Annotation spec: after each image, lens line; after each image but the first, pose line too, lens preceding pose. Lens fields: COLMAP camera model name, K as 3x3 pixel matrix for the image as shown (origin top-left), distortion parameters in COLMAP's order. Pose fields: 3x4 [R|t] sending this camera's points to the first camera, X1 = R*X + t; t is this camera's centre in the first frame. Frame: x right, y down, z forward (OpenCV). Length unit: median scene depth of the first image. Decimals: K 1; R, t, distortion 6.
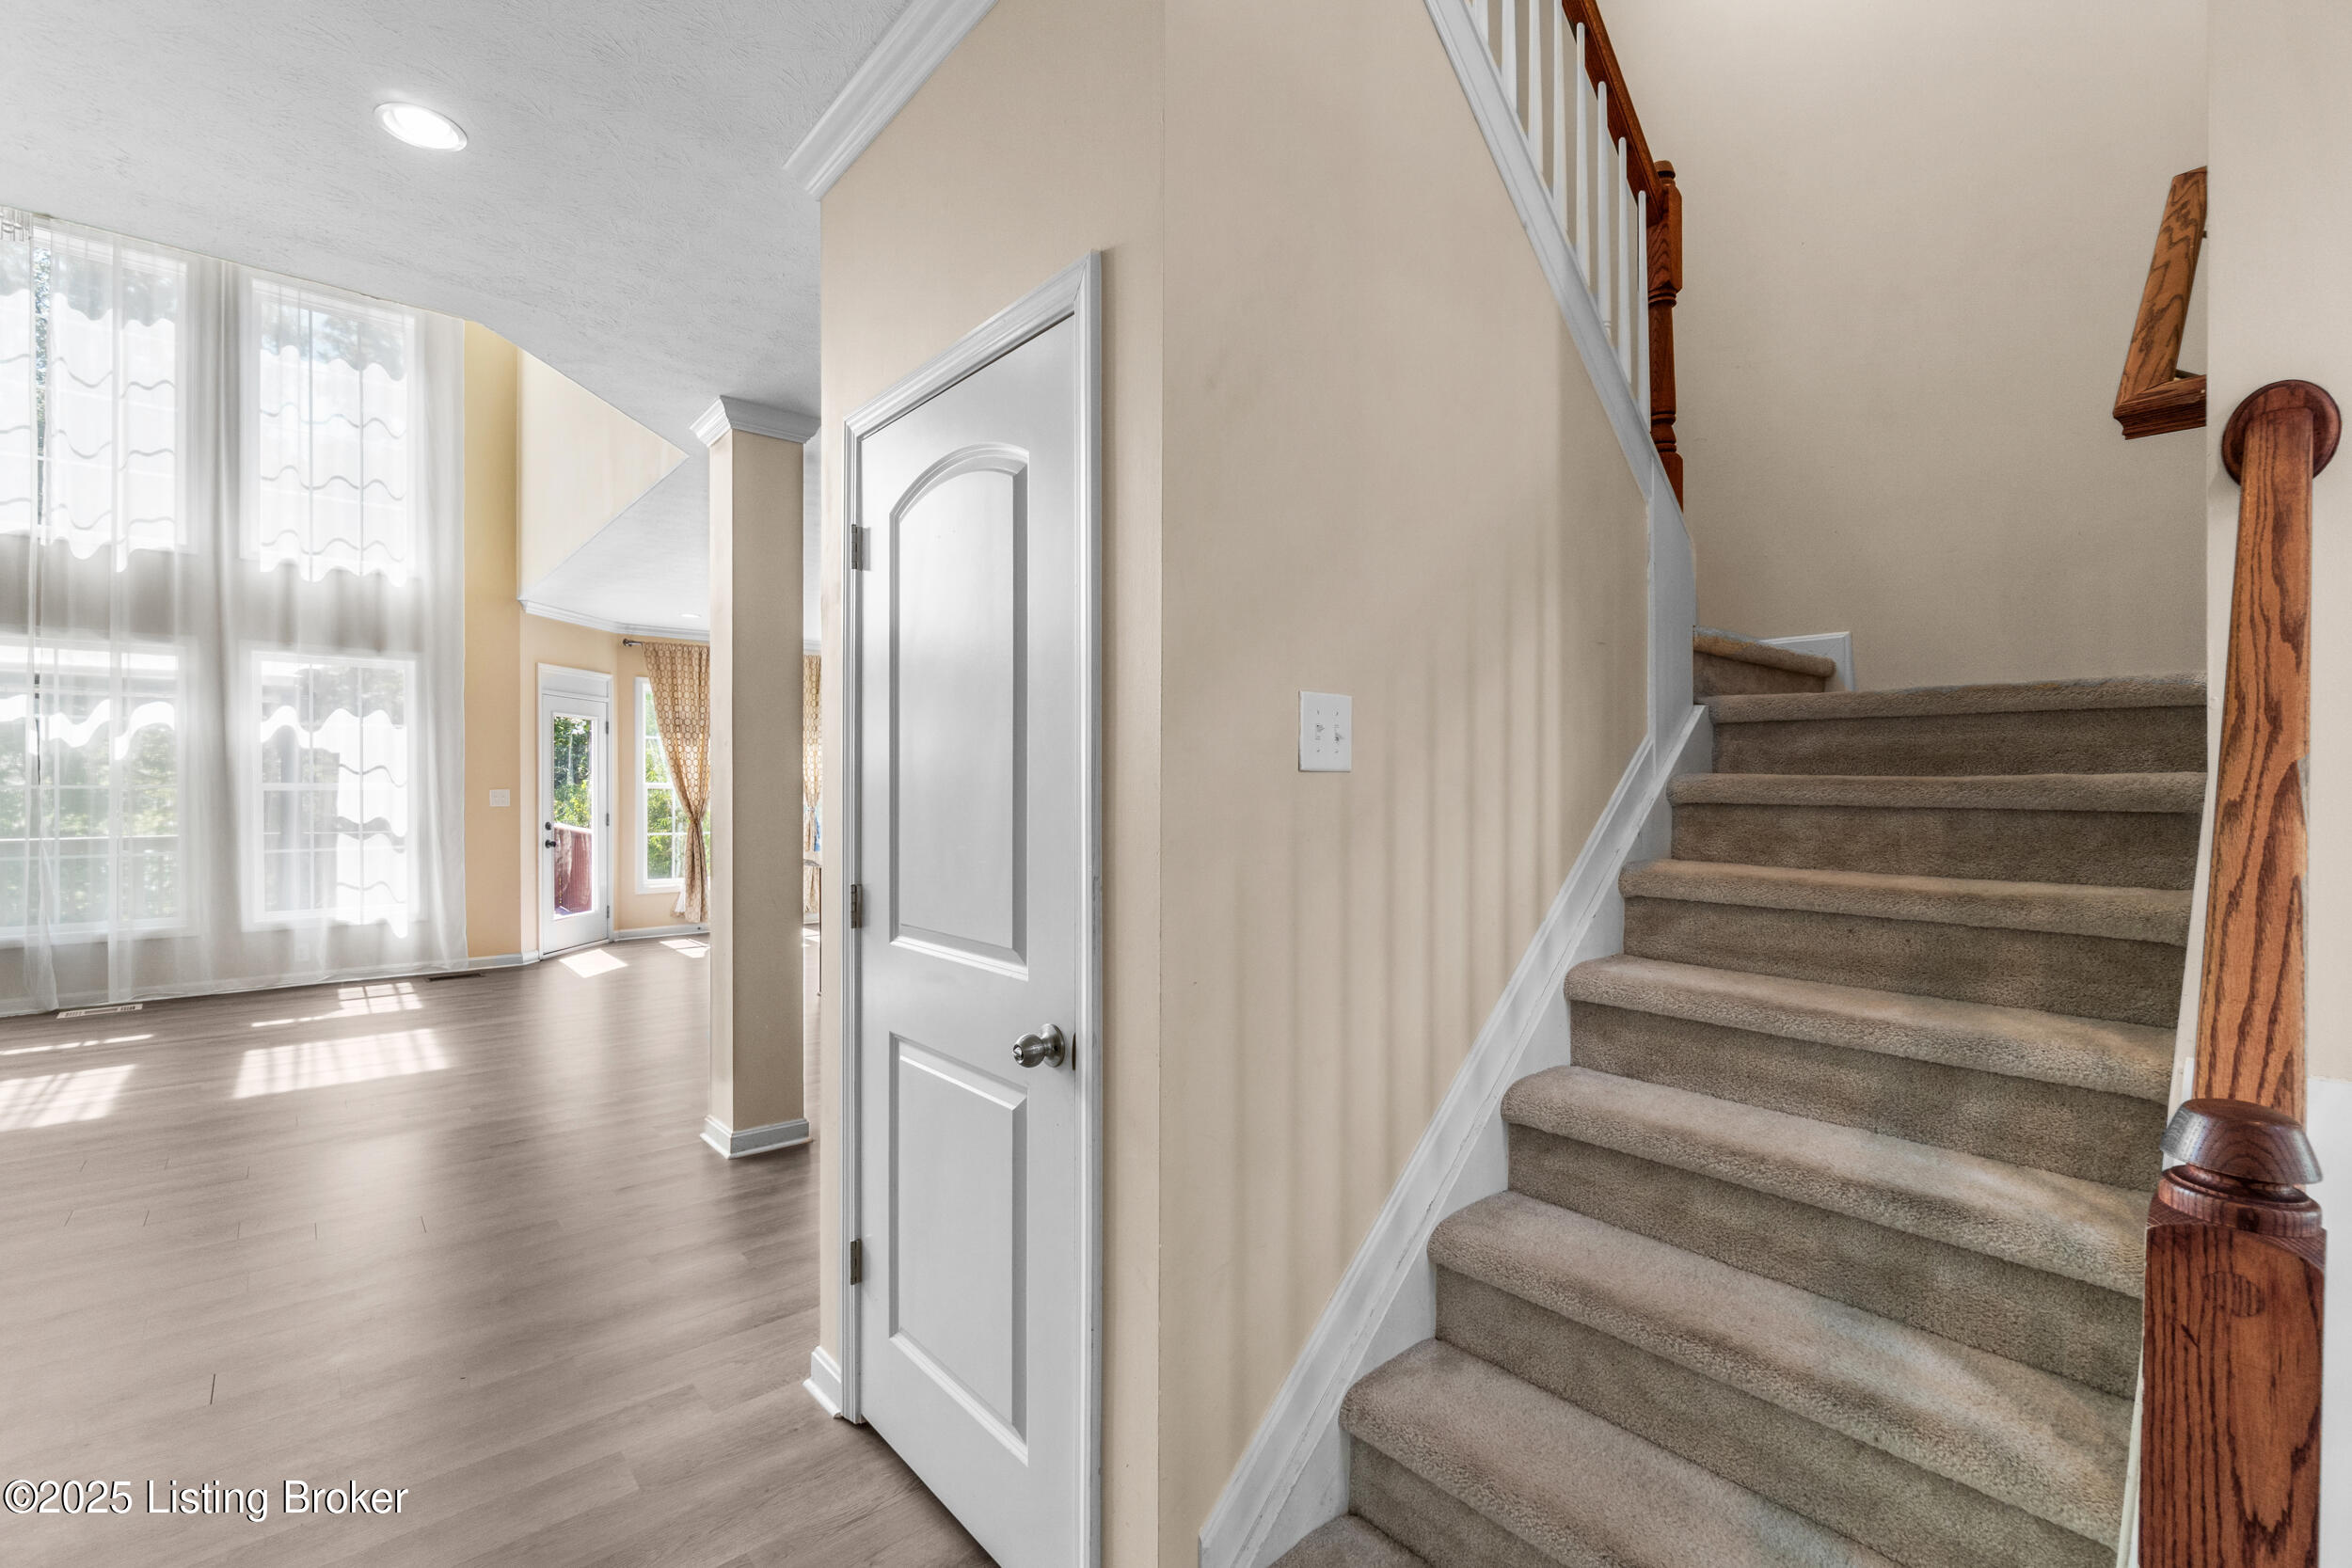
lens RADIAL K [[1037.5, 0, 1170.1], [0, 1037.5, 789.8], [0, 0, 1]] dist [-0.007979, -0.000068]
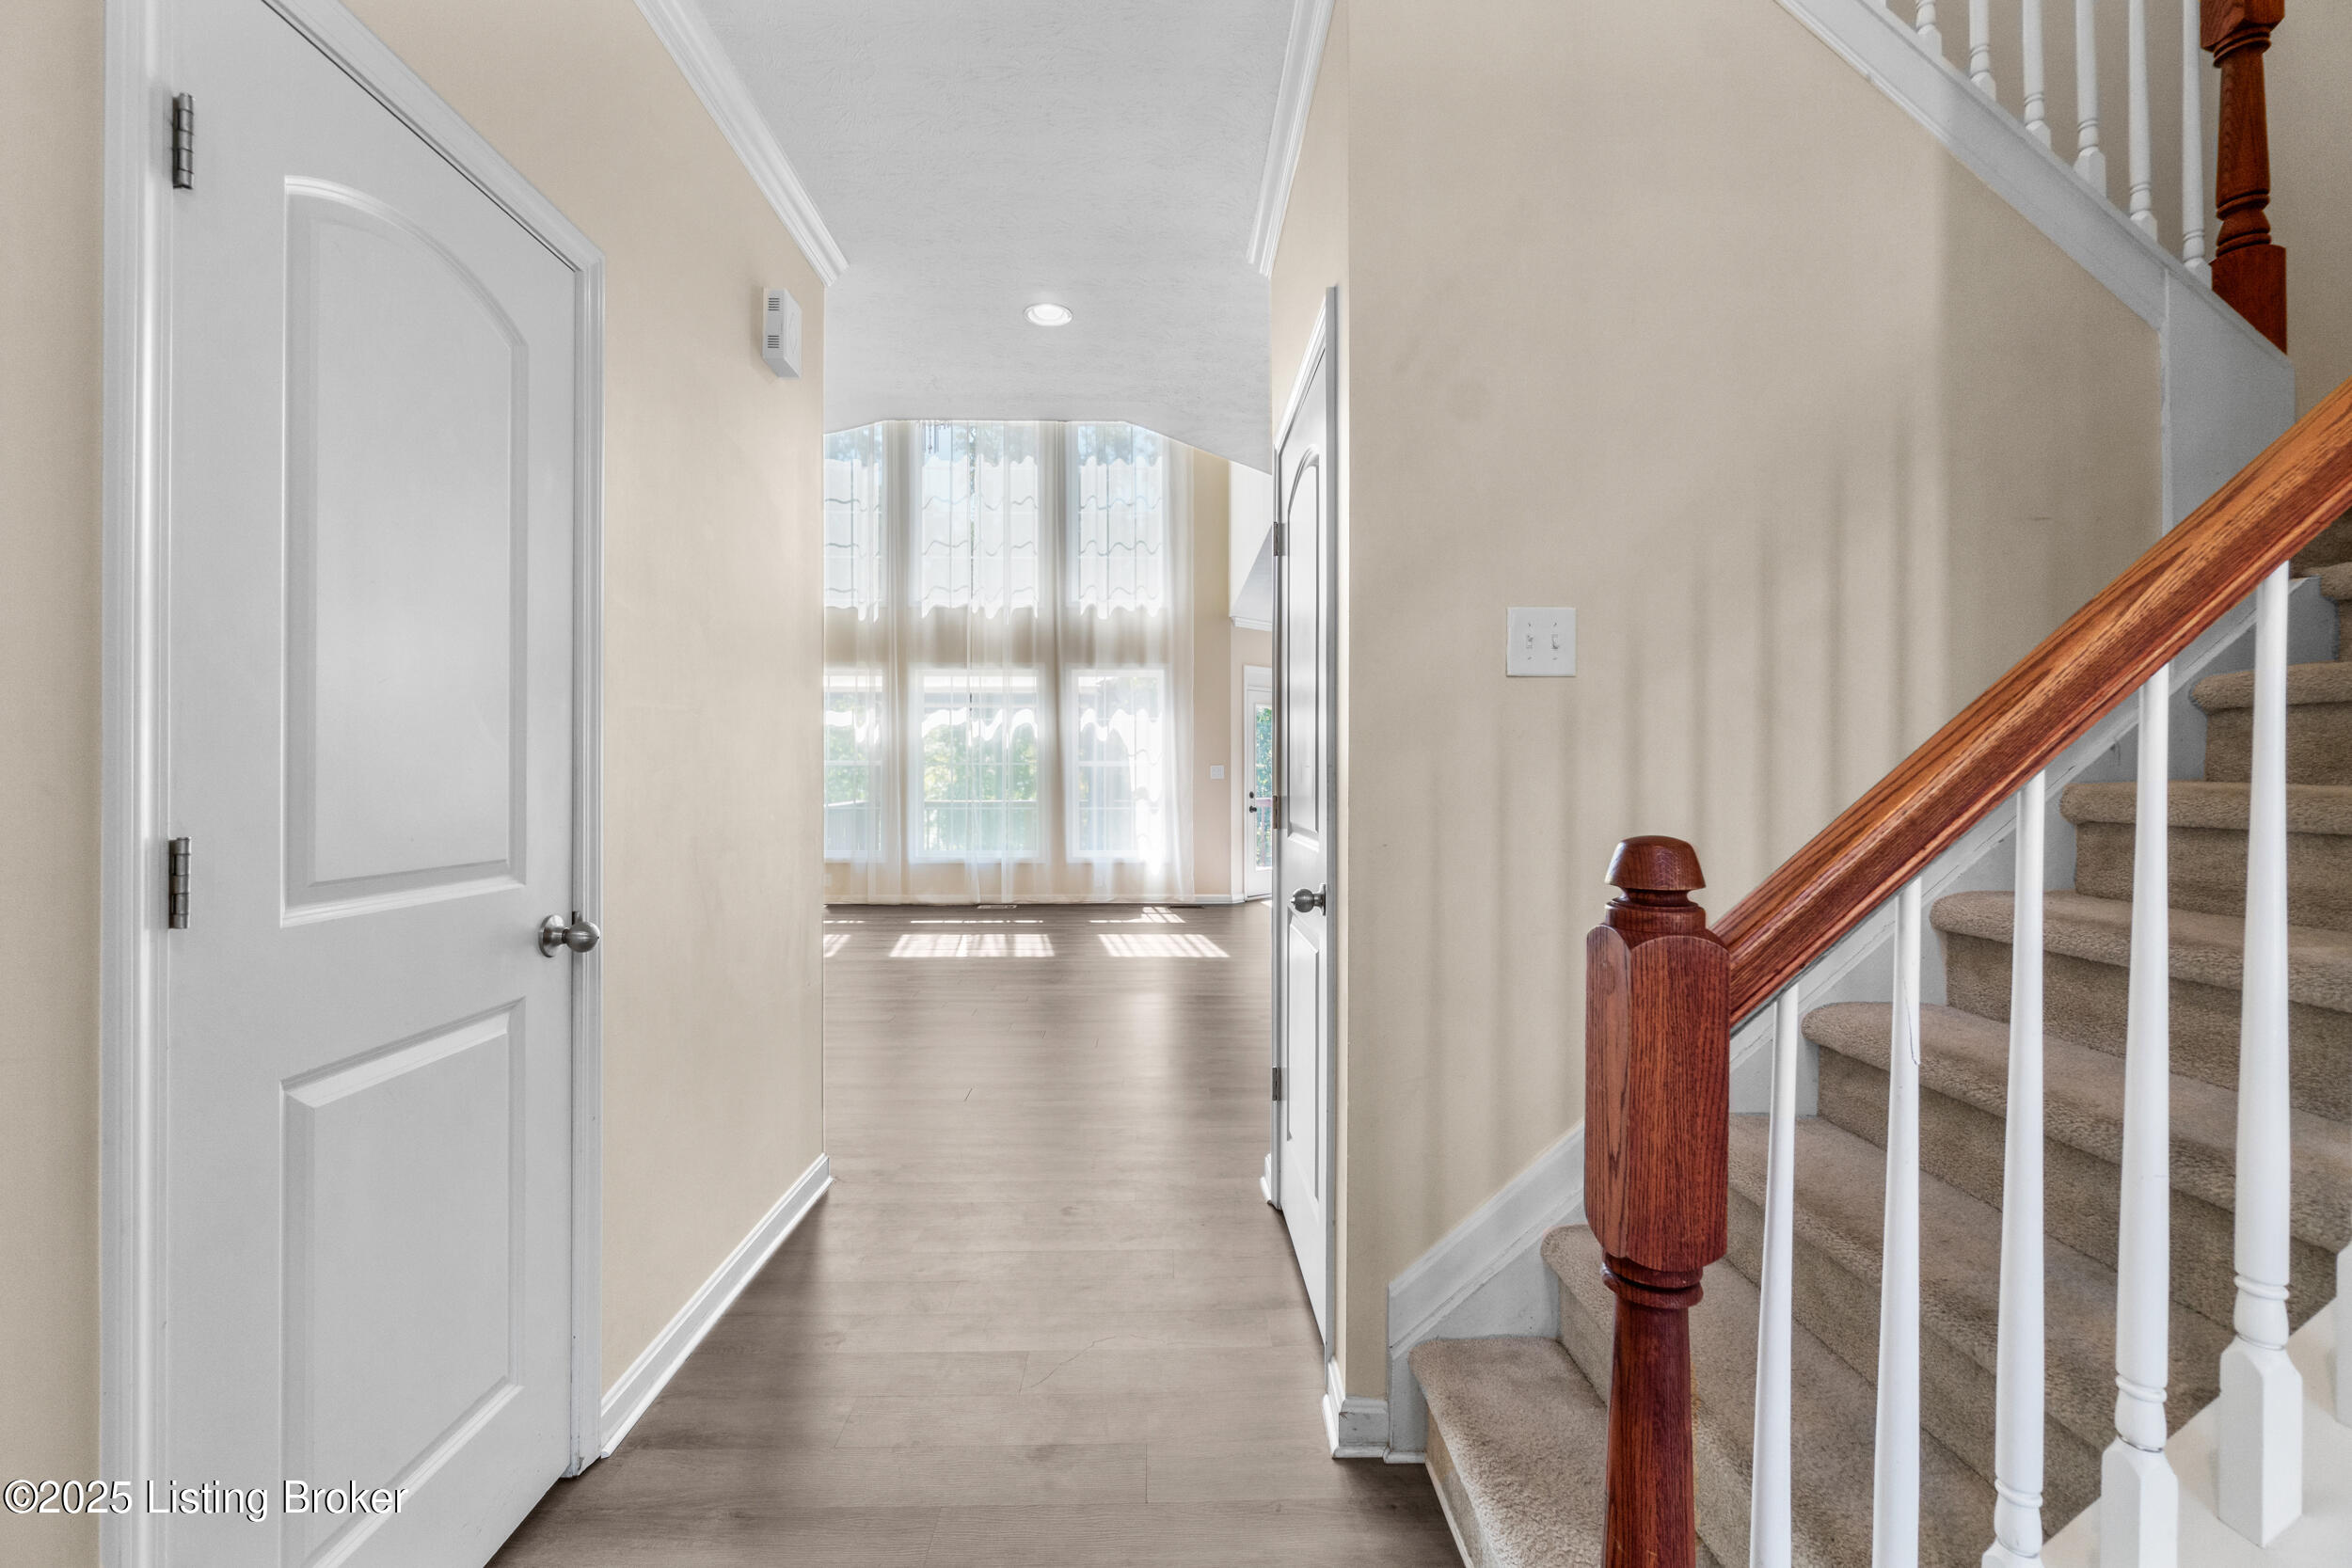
lens RADIAL K [[1024.7, 0, 1157.0], [0, 1024.7, 777.6], [0, 0, 1]] dist [-0.003003, -0.000027]
pose [[0.763645, -0.001864, -0.645634, 0.143648], [-0.002385, 0.999981, -0.005707, 0.026059], [0.645632, 0.005898, 0.763626, -0.030719]]
